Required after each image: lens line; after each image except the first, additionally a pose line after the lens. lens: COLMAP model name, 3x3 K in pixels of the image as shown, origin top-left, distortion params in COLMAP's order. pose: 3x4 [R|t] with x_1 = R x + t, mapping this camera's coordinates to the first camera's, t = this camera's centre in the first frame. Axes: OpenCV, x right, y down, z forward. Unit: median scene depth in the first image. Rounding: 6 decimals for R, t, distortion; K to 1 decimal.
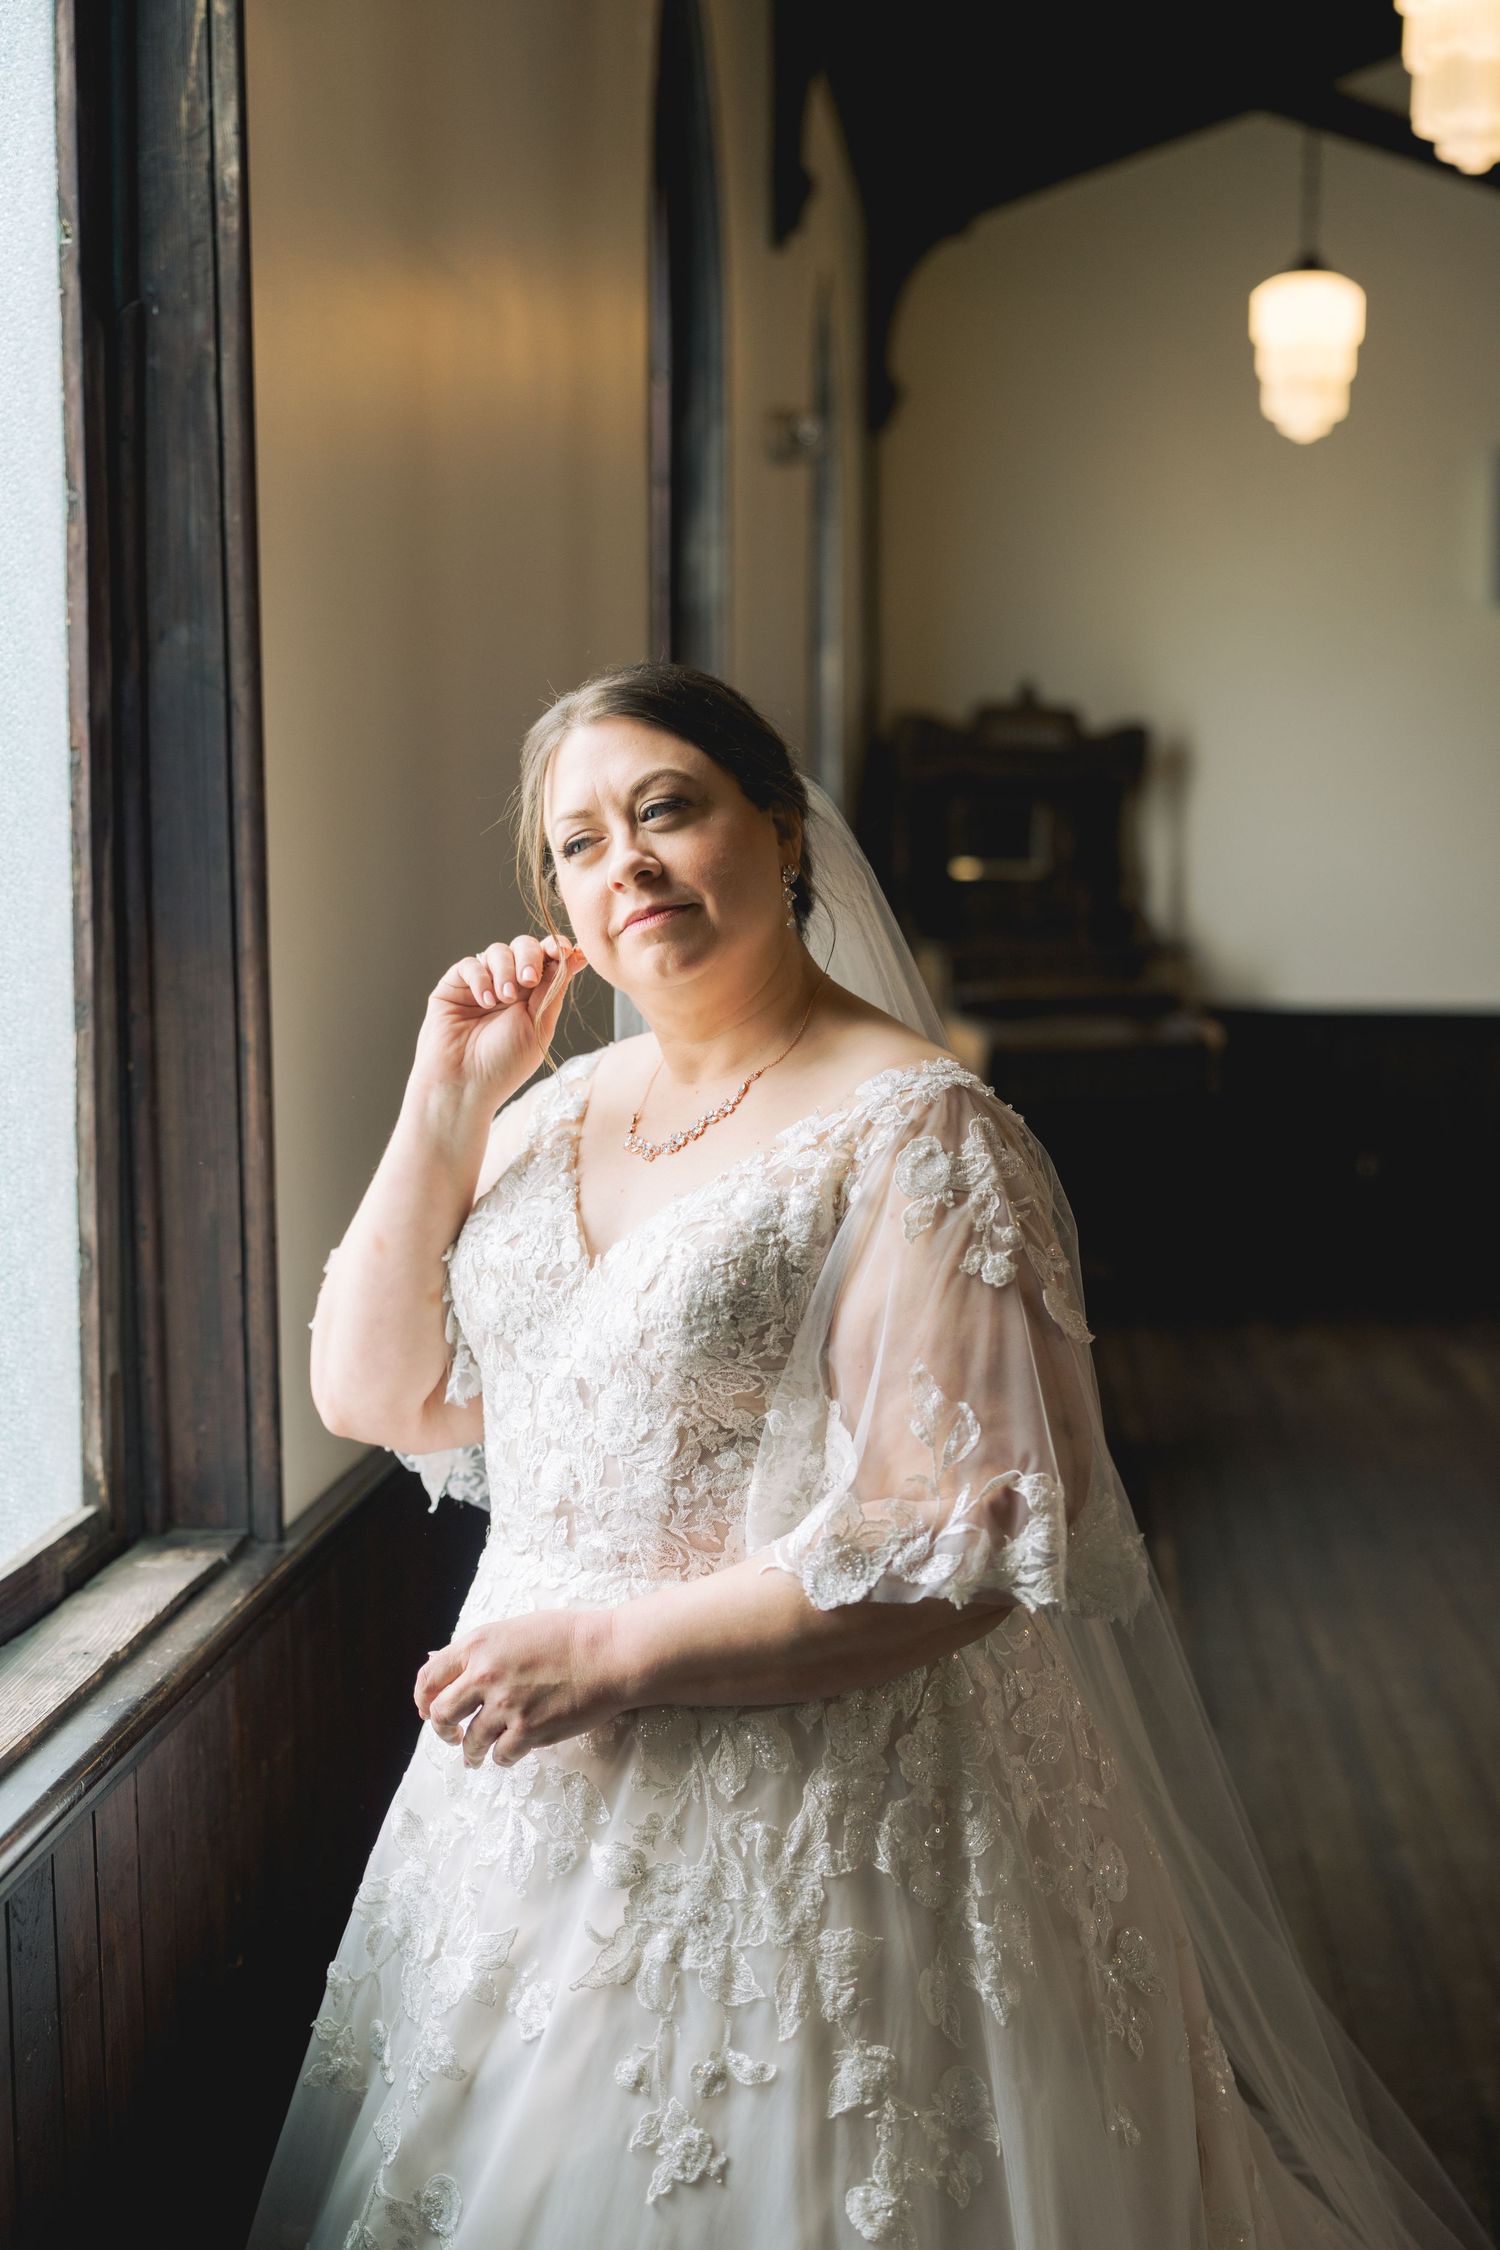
lens RADIAL K [[2987.2, 0, 782.4], [0, 2987.2, 1158.1], [0, 0, 1]] dist [0.015752, 0.000000]
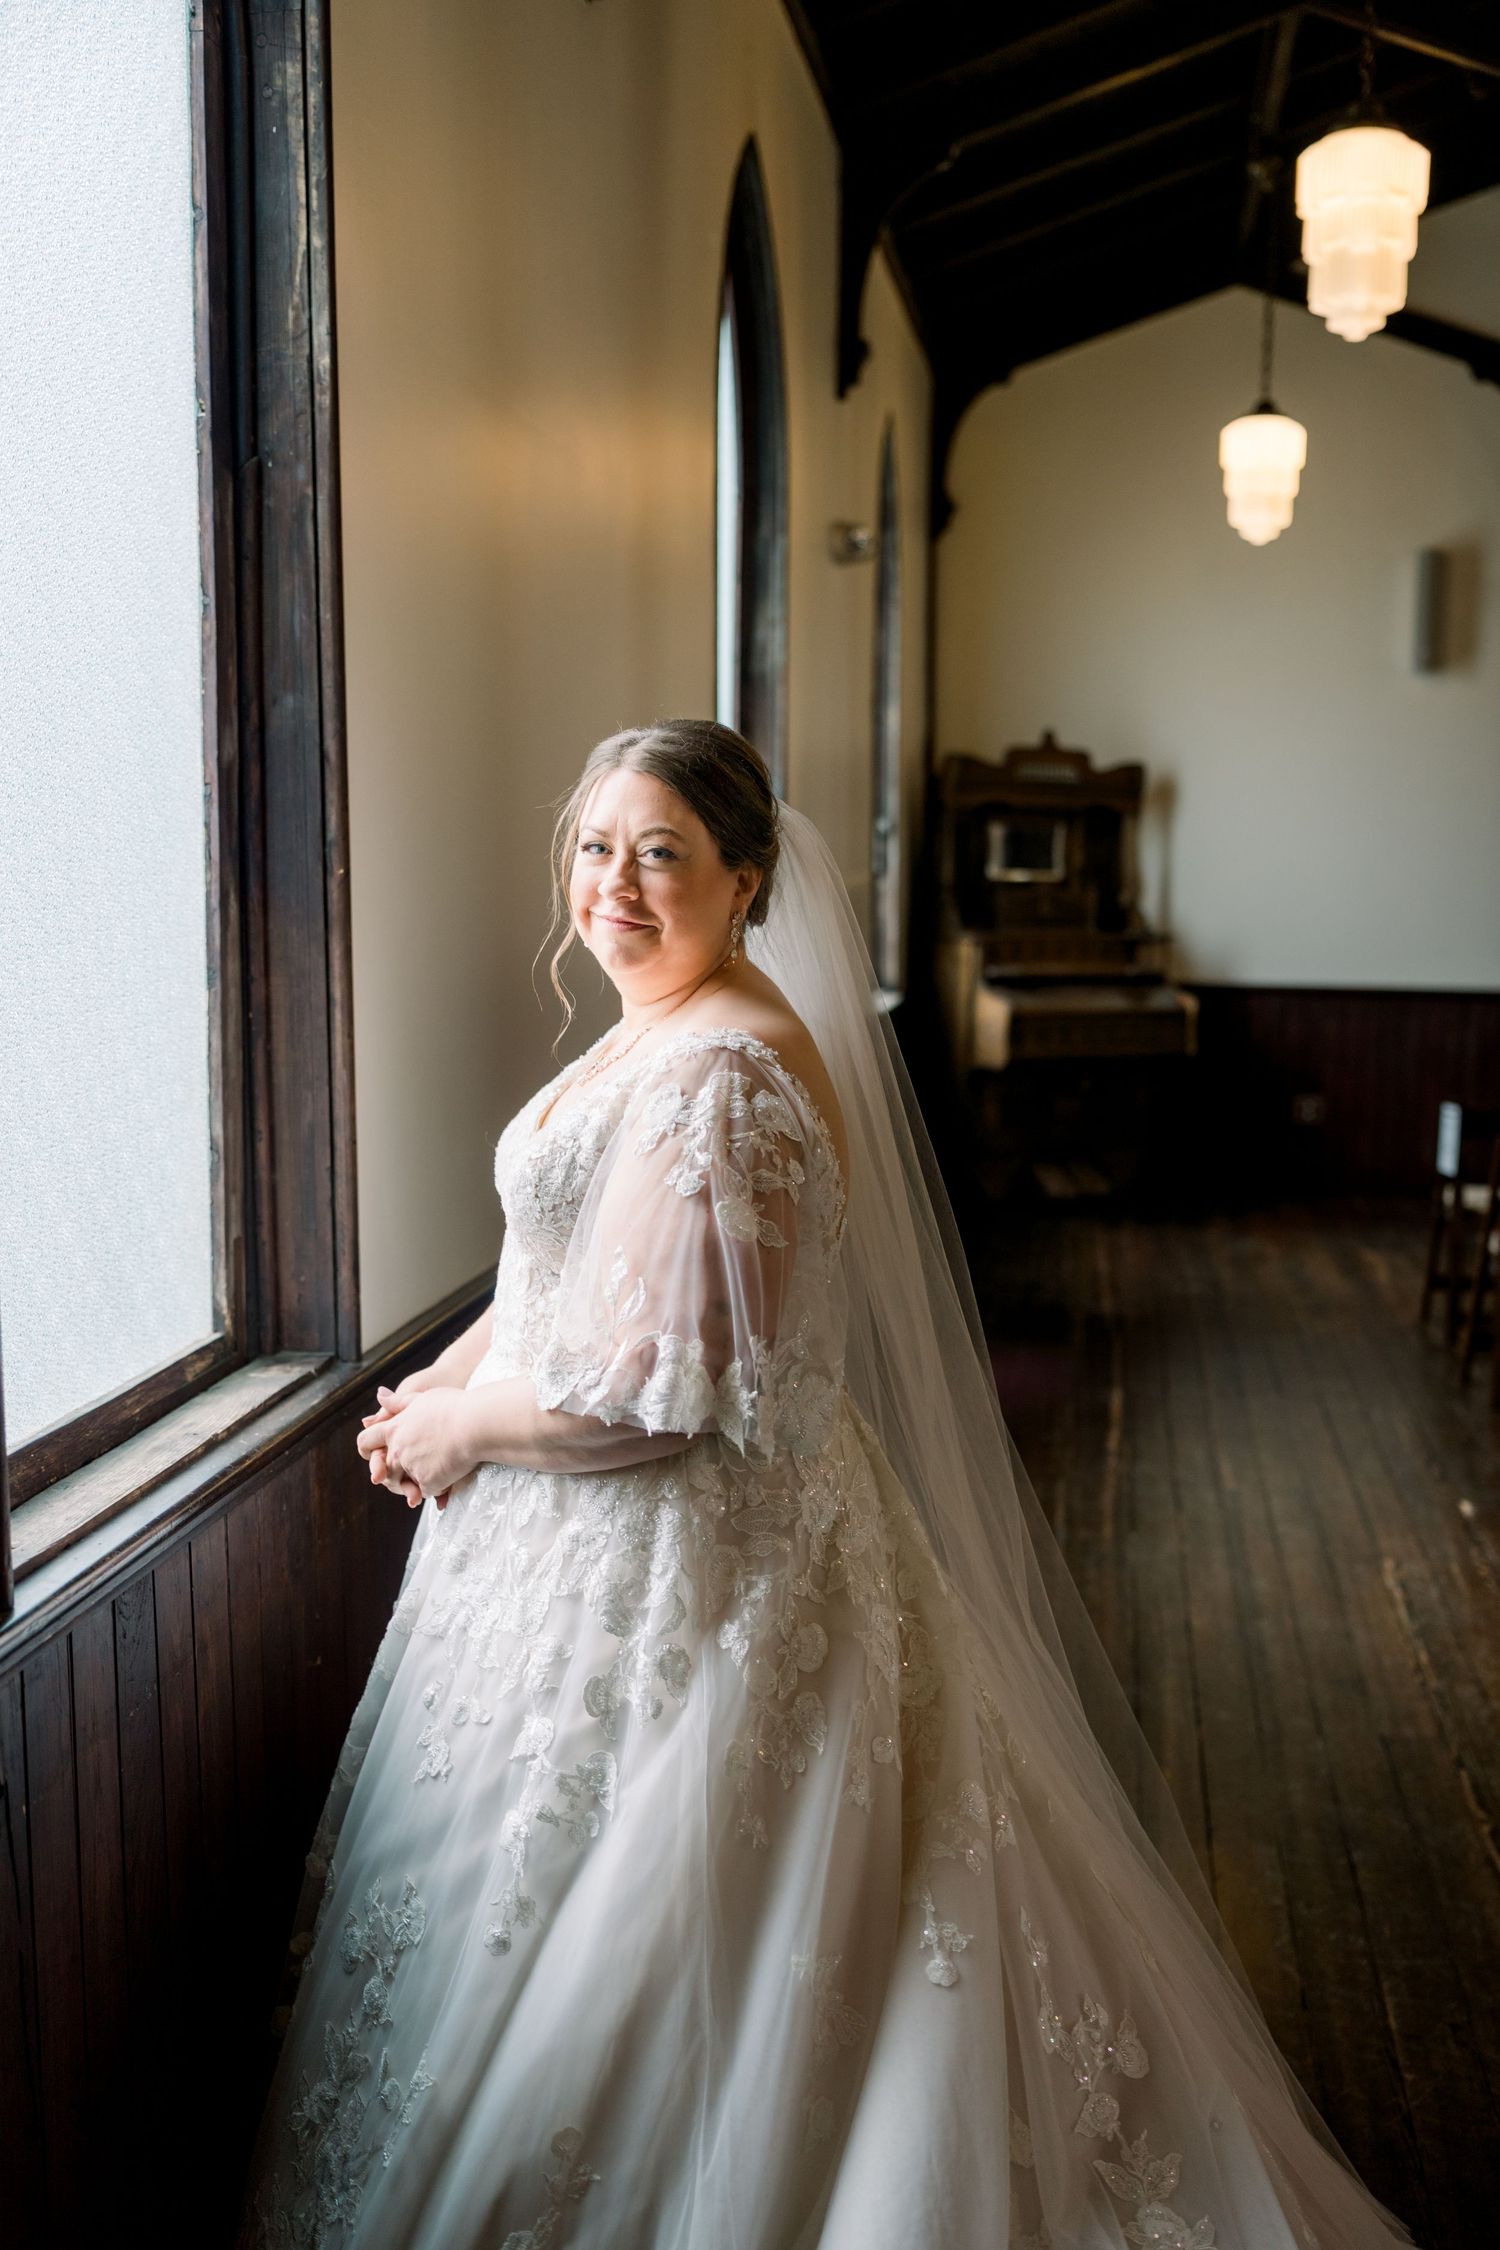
lens RADIAL K [[2313.3, 0, 775.0], [0, 2313.3, 1145.2], [0, 0, 1]] dist [0.016420, 0.000000]
pose [[0.998375, 0.013473, -0.055369, 0.084480], [-0.012339, 0.999708, 0.020779, 0.004133], [0.055633, -0.020062, 0.998250, -0.054972]]
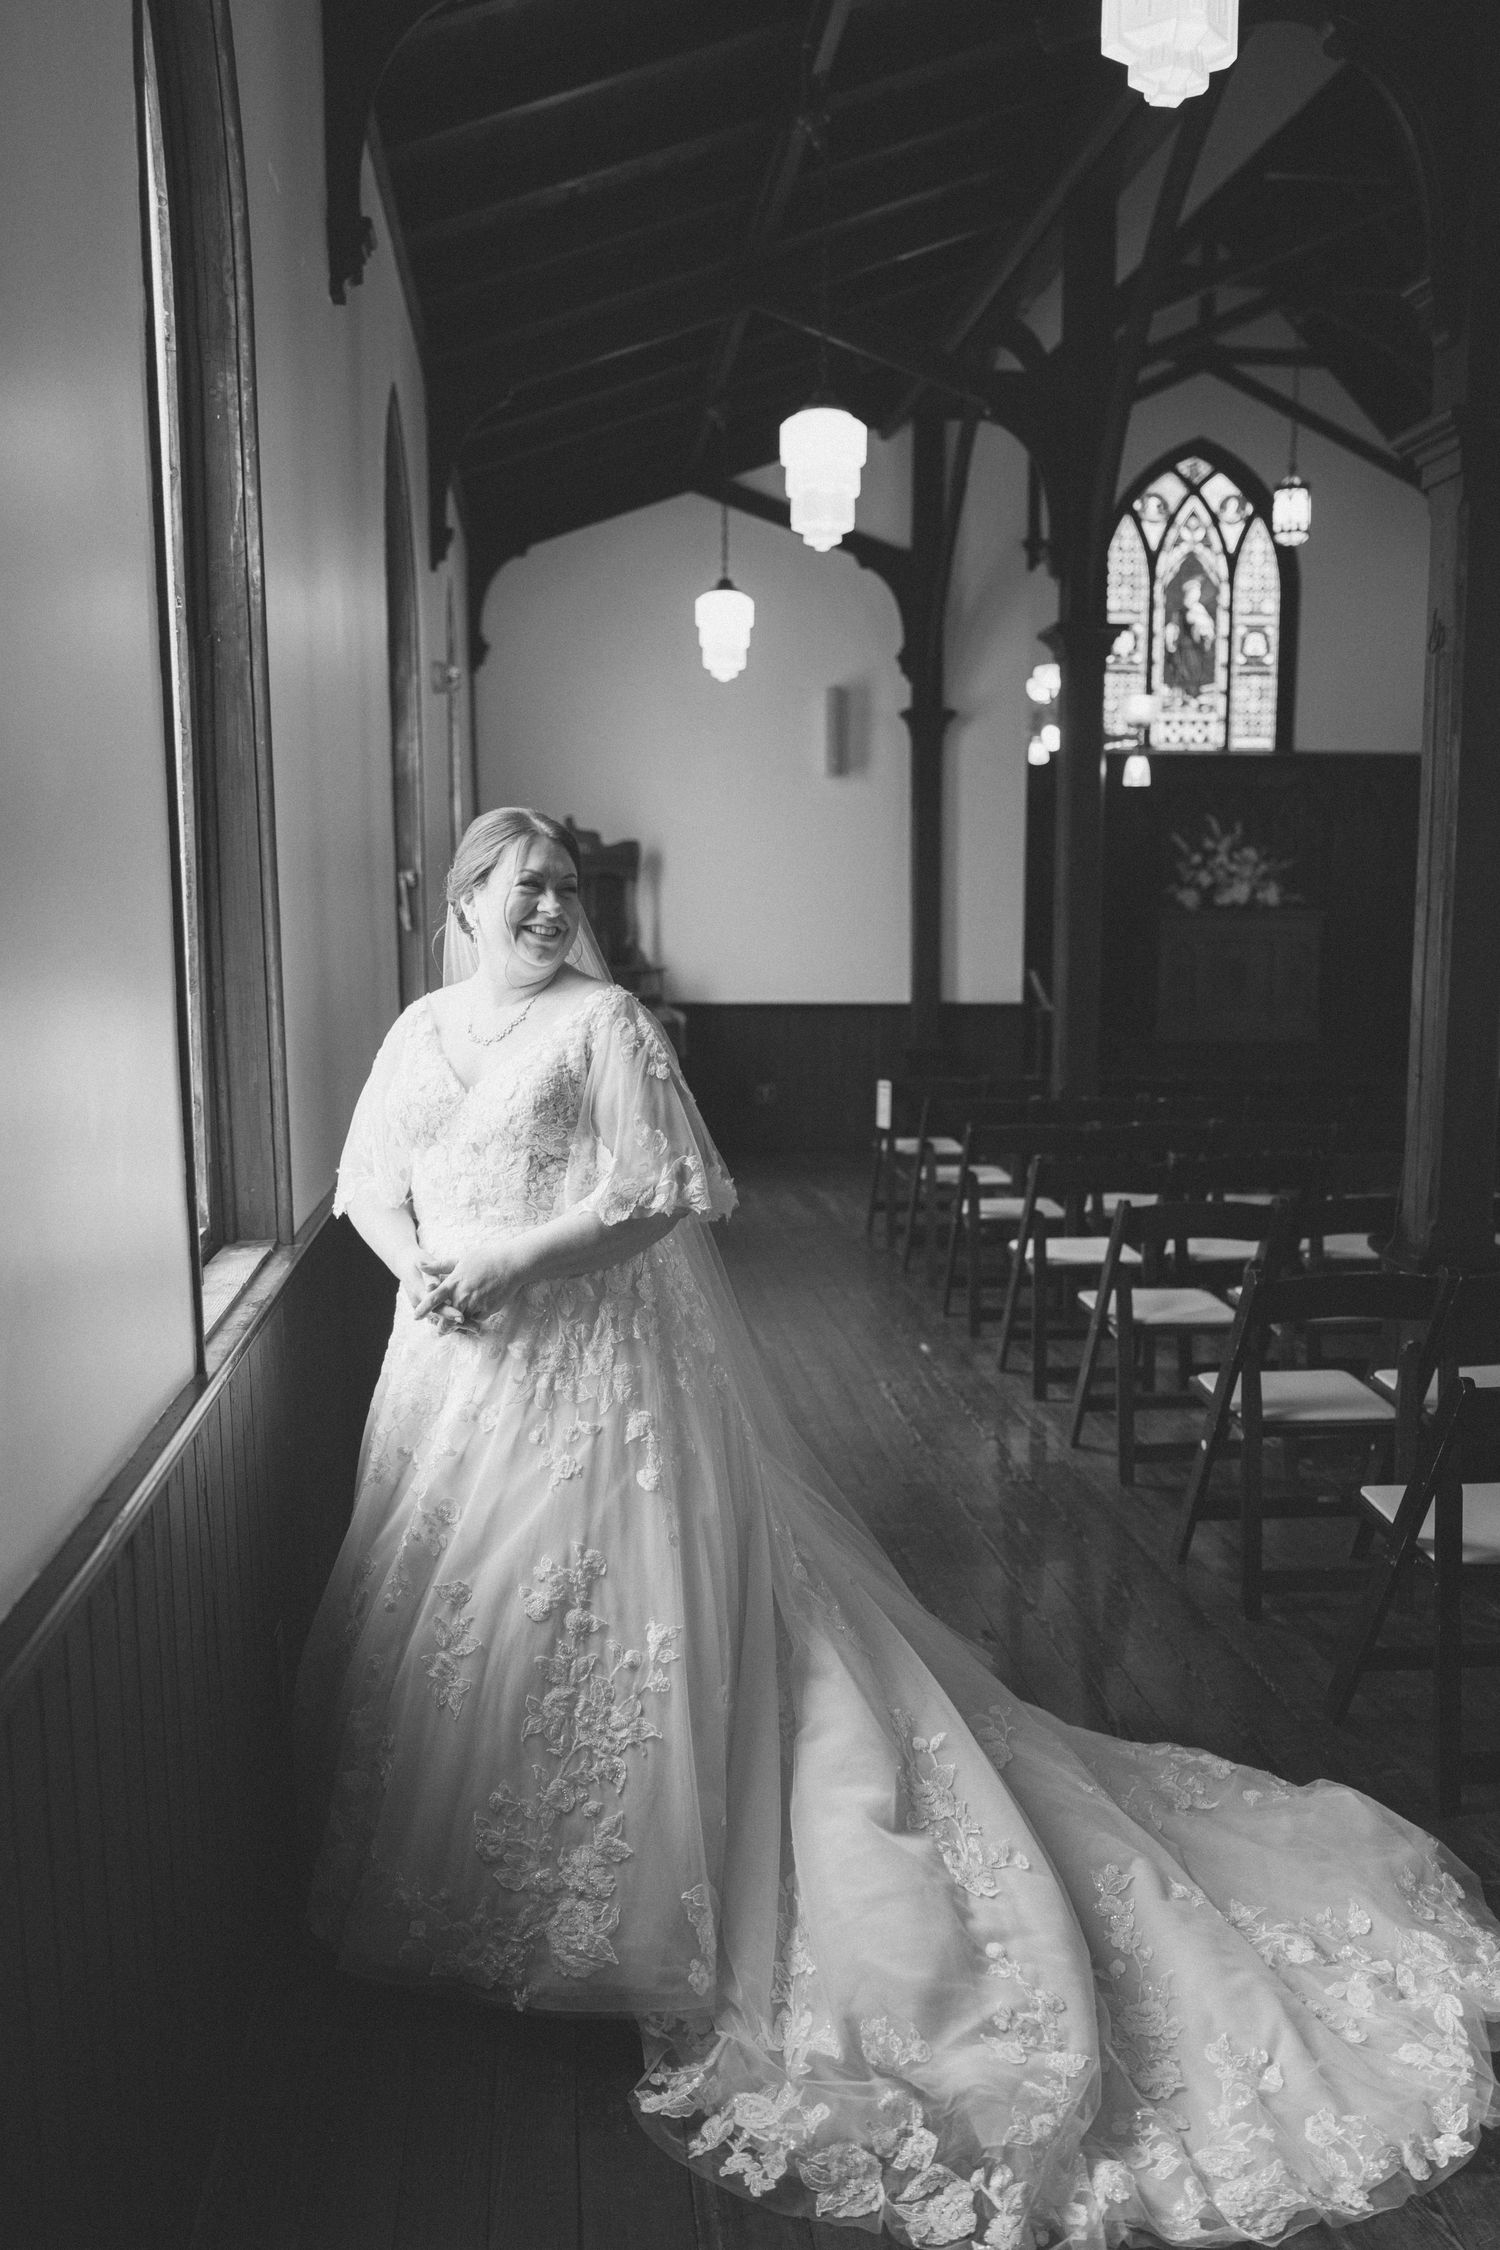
lens RADIAL K [[1851.2, 0, 756.3], [0, 1851.2, 1152.1], [0, 0, 1]] dist [-0.002954, -0.000455]
pose [[0.980208, -0.028026, 0.195978, -0.107078], [0.023510, 0.999403, 0.025335, 0.042004], [-0.196571, -0.020226, 0.980281, -0.312680]]
